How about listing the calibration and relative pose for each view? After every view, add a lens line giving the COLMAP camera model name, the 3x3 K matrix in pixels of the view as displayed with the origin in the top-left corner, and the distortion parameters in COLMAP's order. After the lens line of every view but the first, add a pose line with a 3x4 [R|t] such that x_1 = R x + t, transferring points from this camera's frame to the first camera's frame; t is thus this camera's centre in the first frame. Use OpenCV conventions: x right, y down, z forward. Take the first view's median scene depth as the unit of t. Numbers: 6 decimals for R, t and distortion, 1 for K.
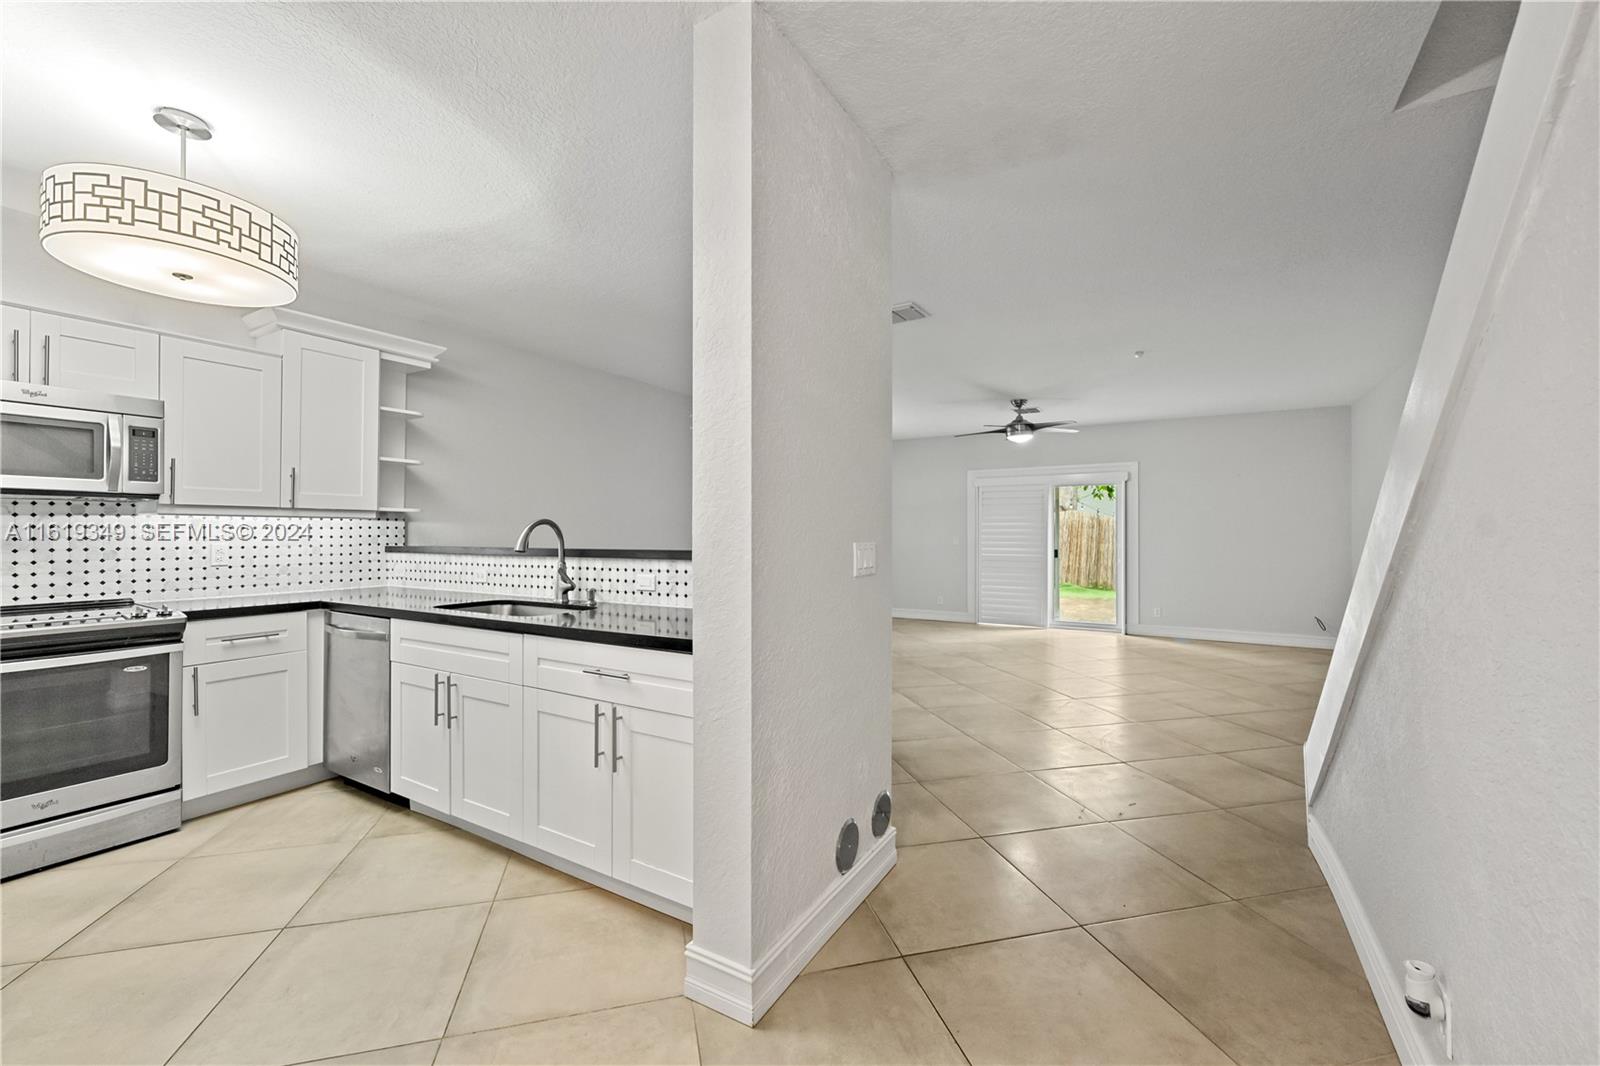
lens RADIAL K [[653.8, 0, 804.5], [0, 653.8, 530.0], [0, 0, 1]] dist [0.001754, 0.000158]
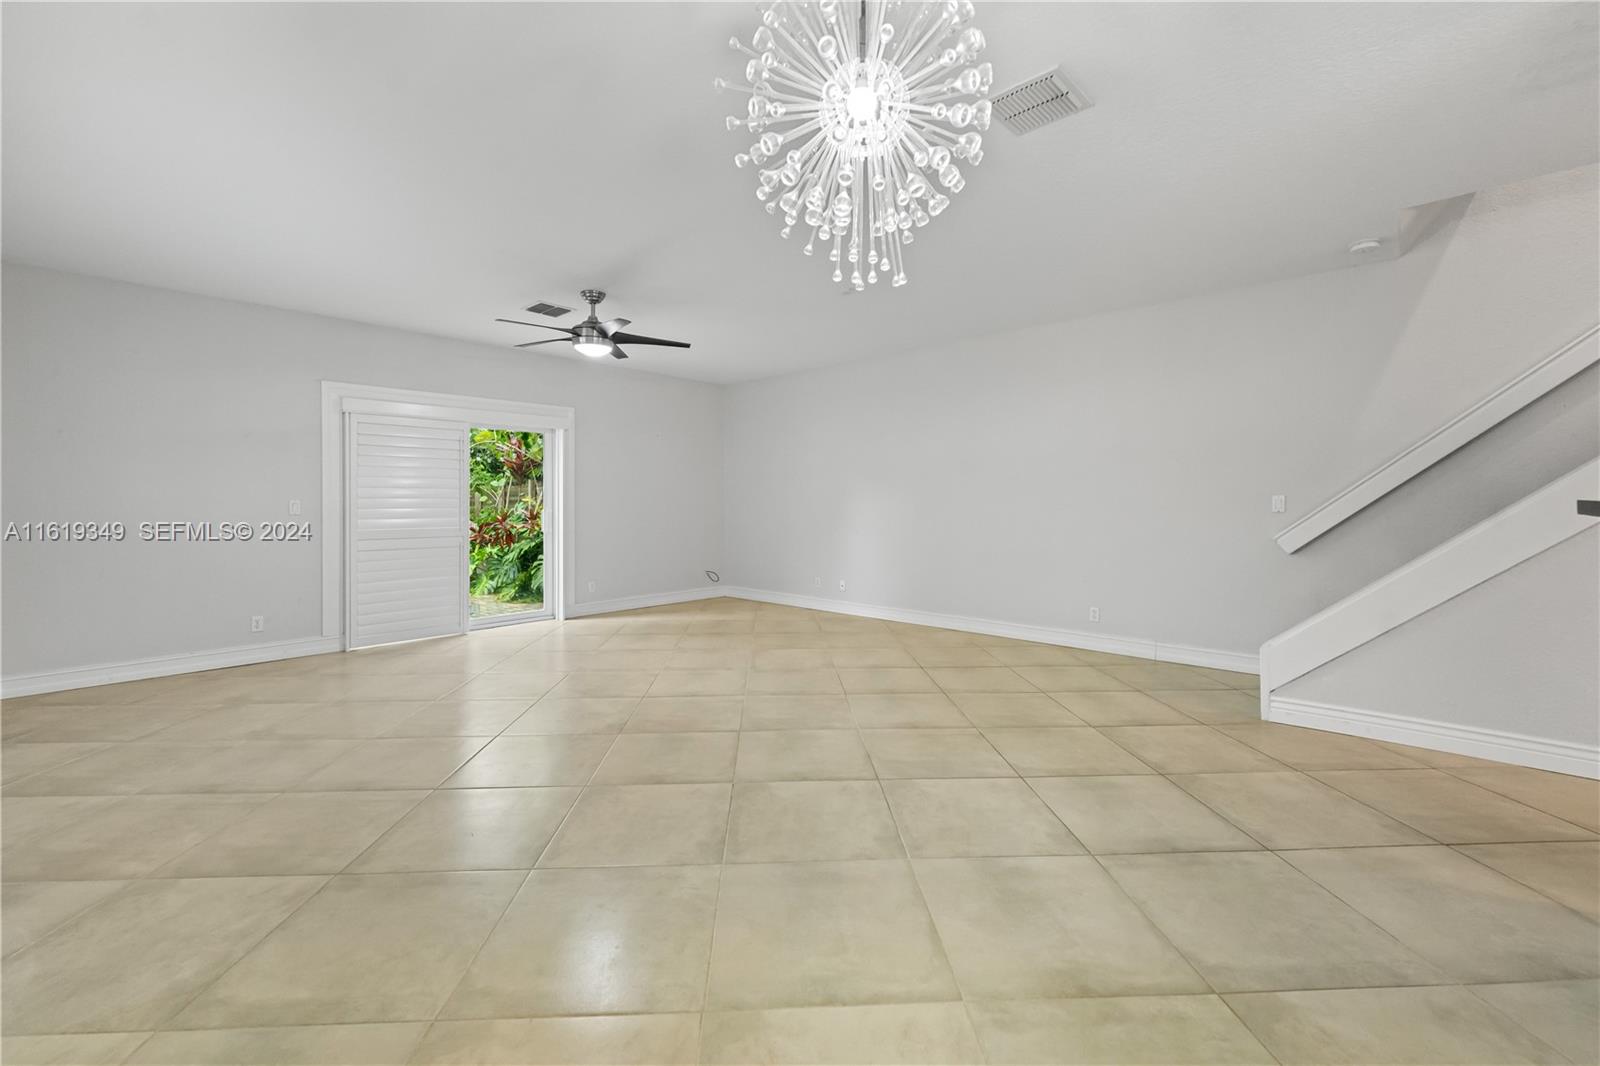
lens RADIAL K [[652.8, 0, 792.9], [0, 652.8, 516.3], [0, 0, 1]] dist [-0.000639, -0.000413]
pose [[0.196728, -0.030474, 0.979984, -0.614776], [0.000966, 0.999522, 0.030888, 0.017619], [-0.980458, -0.005129, 0.196663, 1.420463]]
